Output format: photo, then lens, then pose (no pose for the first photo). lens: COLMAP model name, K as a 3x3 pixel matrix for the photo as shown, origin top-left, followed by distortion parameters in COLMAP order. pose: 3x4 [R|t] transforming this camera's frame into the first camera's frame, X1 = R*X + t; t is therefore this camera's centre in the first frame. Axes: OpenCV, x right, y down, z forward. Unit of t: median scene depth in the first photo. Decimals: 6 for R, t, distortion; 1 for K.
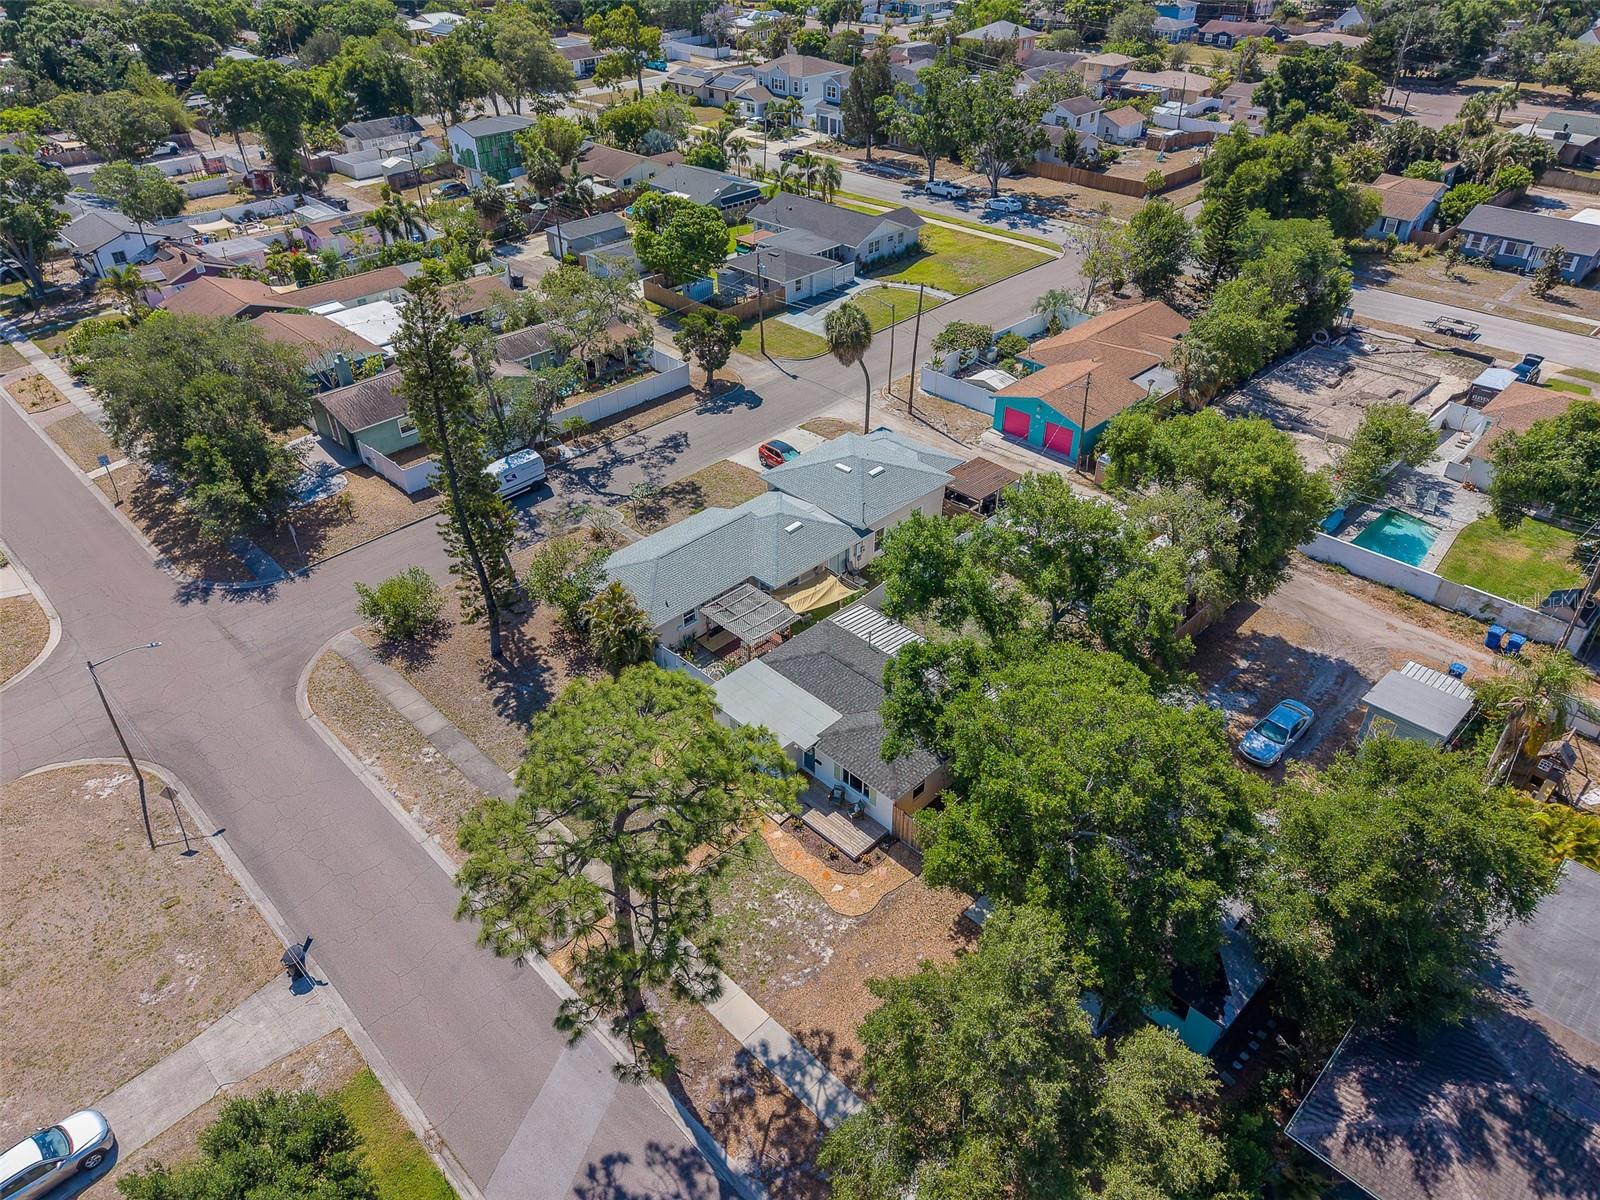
lens RADIAL K [[1069.2, 0, 800.0], [0, 1069.2, 600.0], [0, 0, 1]] dist [0.036382, -0.017216]
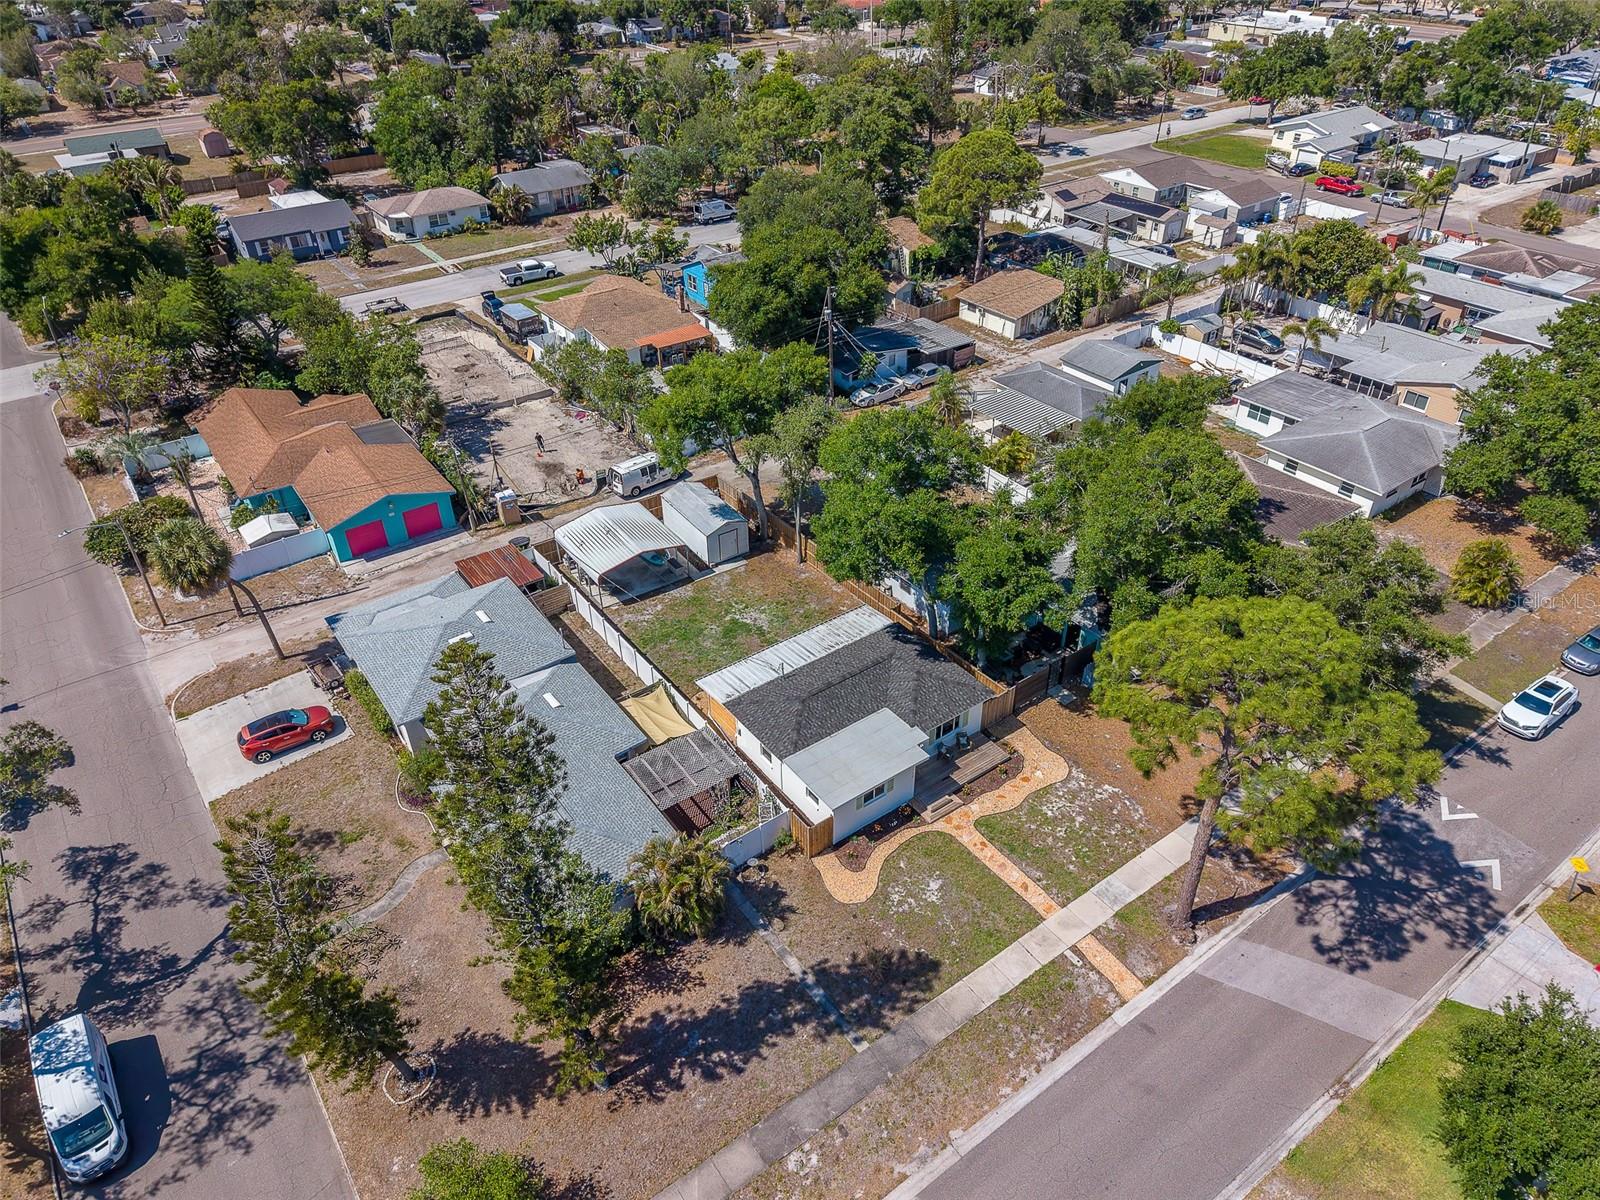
lens RADIAL K [[1069.2, 0, 800.0], [0, 1069.2, 600.0], [0, 0, 1]] dist [0.036382, -0.017216]
pose [[0.148583, -0.565548, 0.811221, -0.430530], [0.580475, 0.714010, 0.391457, -0.240073], [-0.800607, 0.412730, 0.434376, 0.328269]]
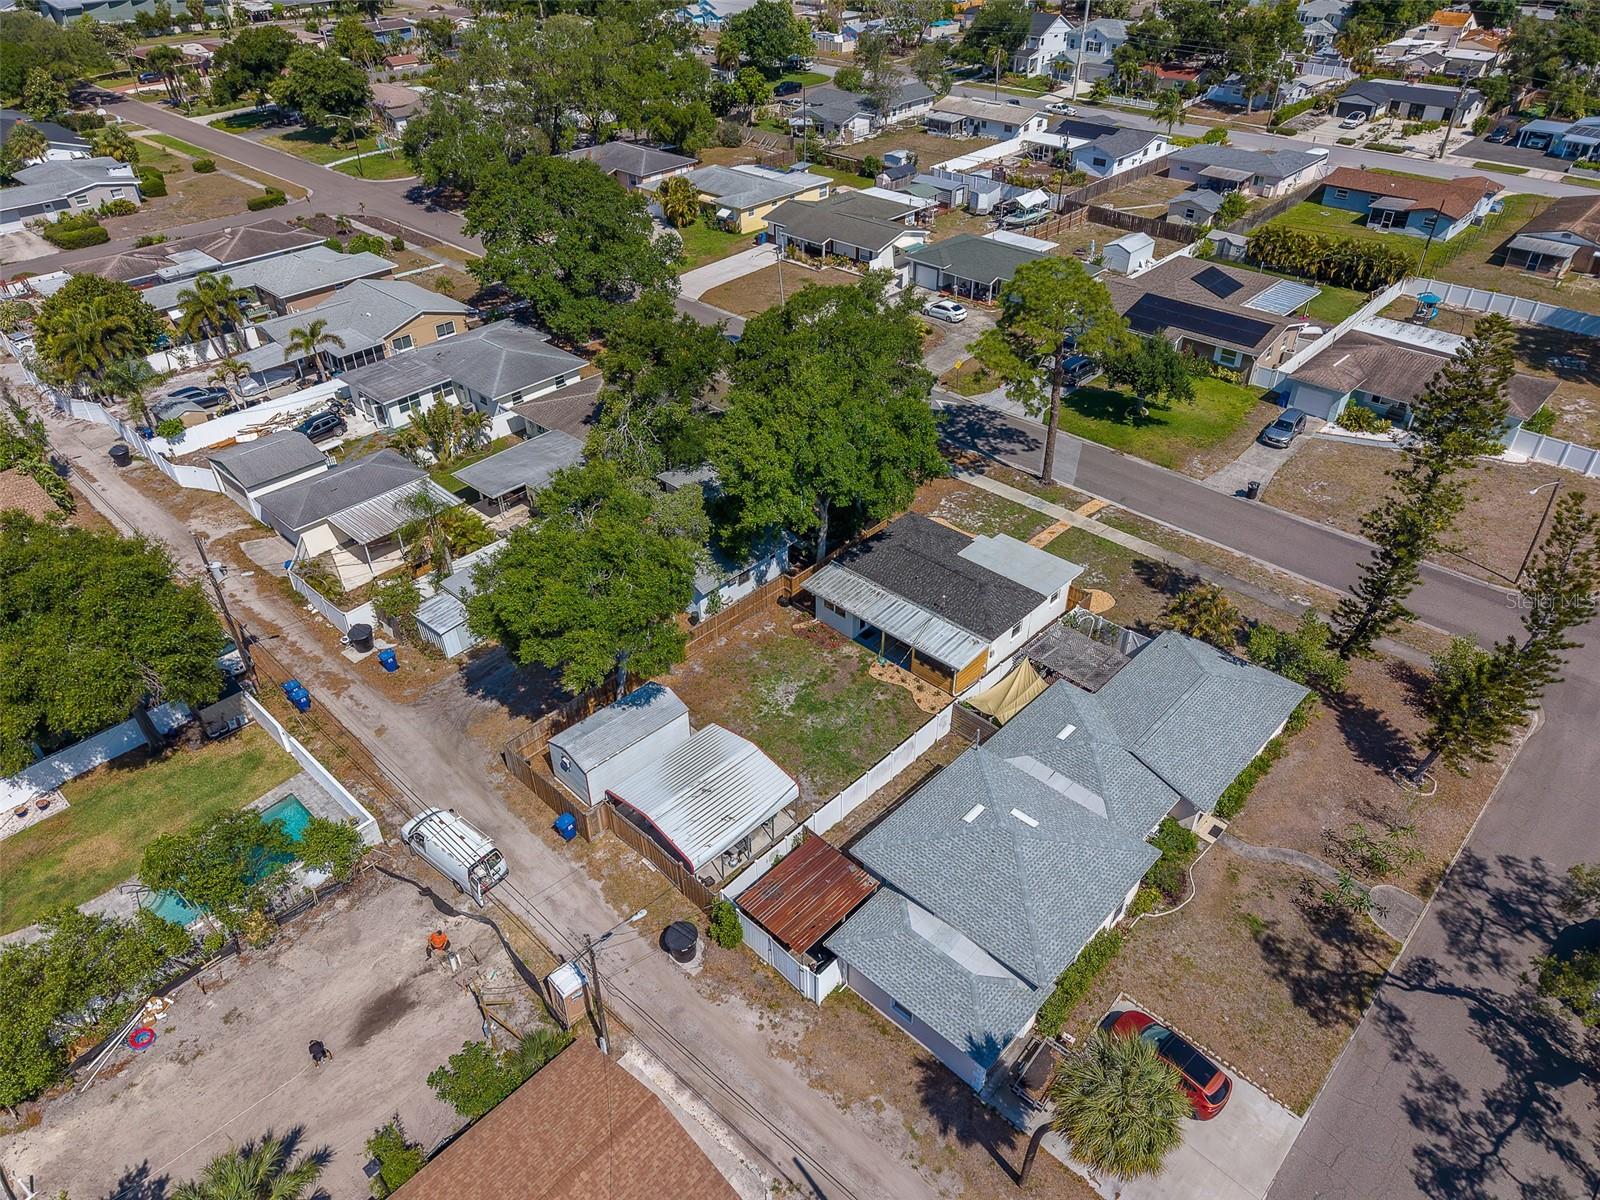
lens RADIAL K [[1069.2, 0, 800.0], [0, 1069.2, 600.0], [0, 0, 1]] dist [0.036382, -0.017216]
pose [[-0.999169, 0.038058, -0.014579, 0.138954], [-0.001460, 0.324066, 0.946033, -0.598190], [0.040729, 0.945269, -0.323741, 0.826373]]
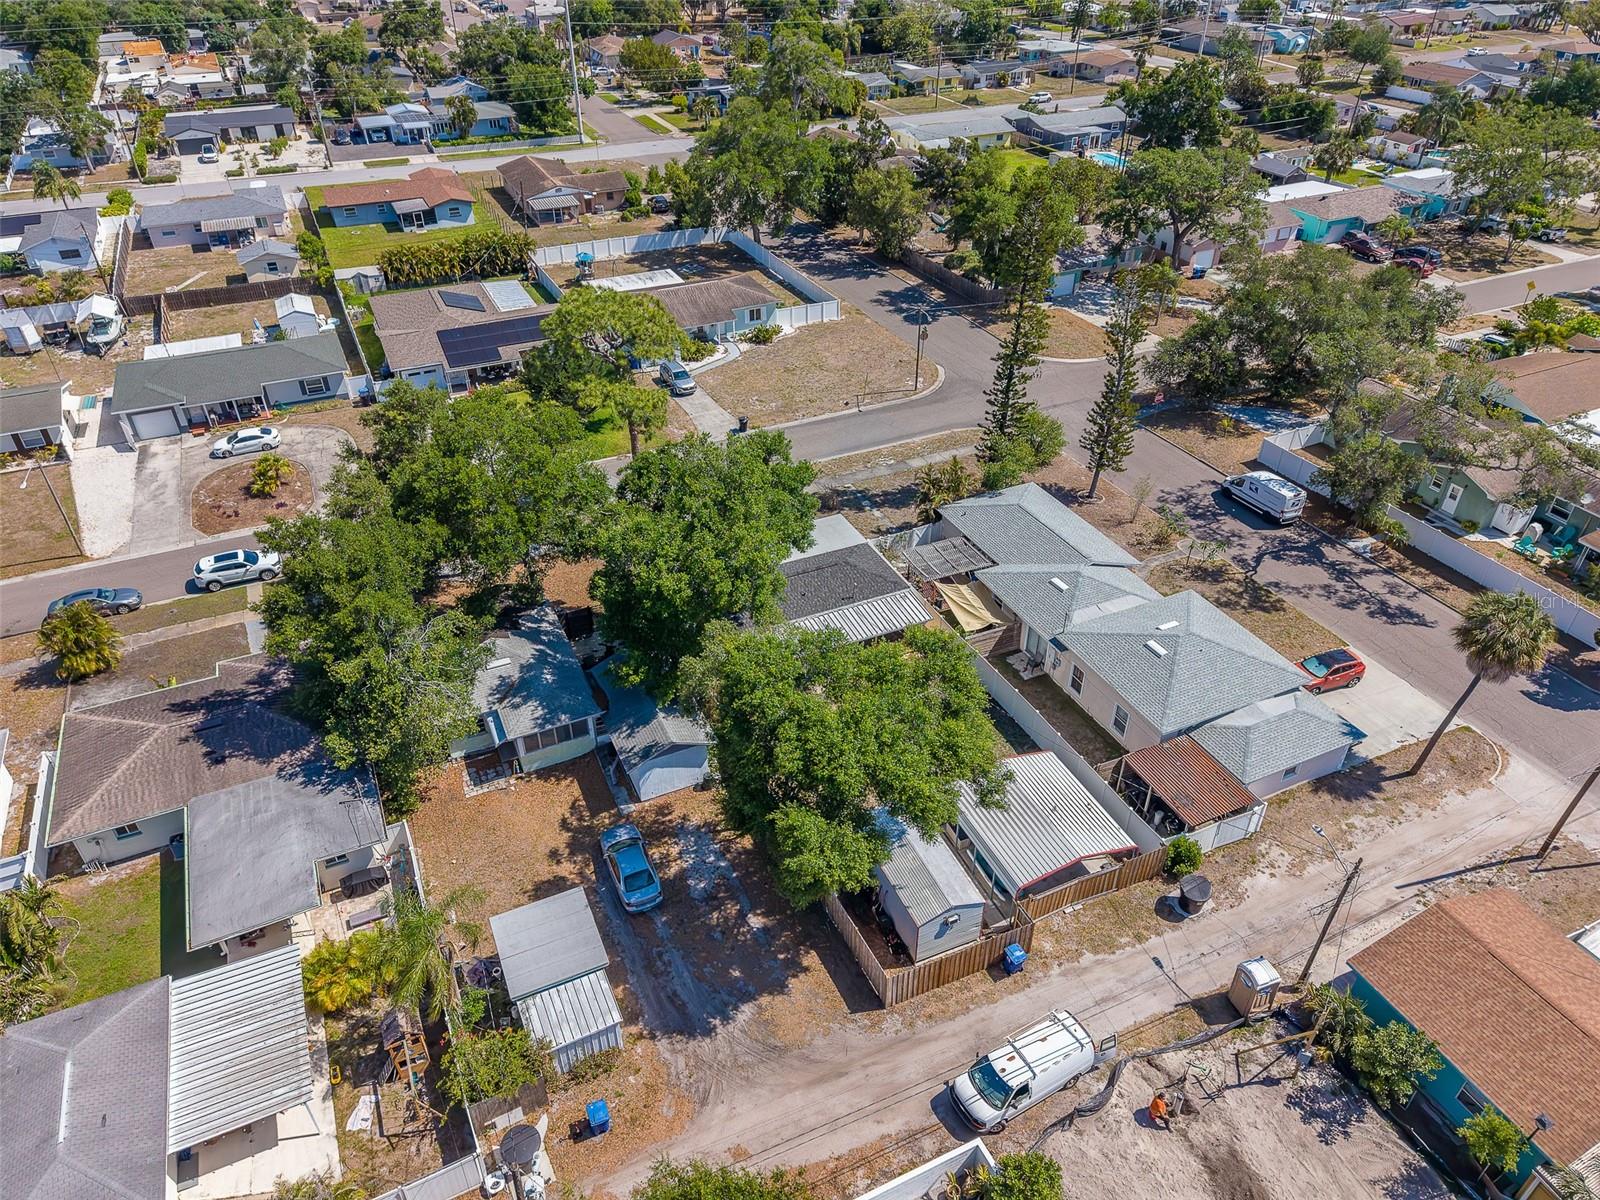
lens RADIAL K [[1069.2, 0, 800.0], [0, 1069.2, 600.0], [0, 0, 1]] dist [0.036382, -0.017216]
pose [[-0.336687, 0.553442, -0.761803, 0.571194], [-0.537399, 0.551397, 0.638094, -0.386673], [0.773204, 0.624230, 0.111771, 0.520442]]
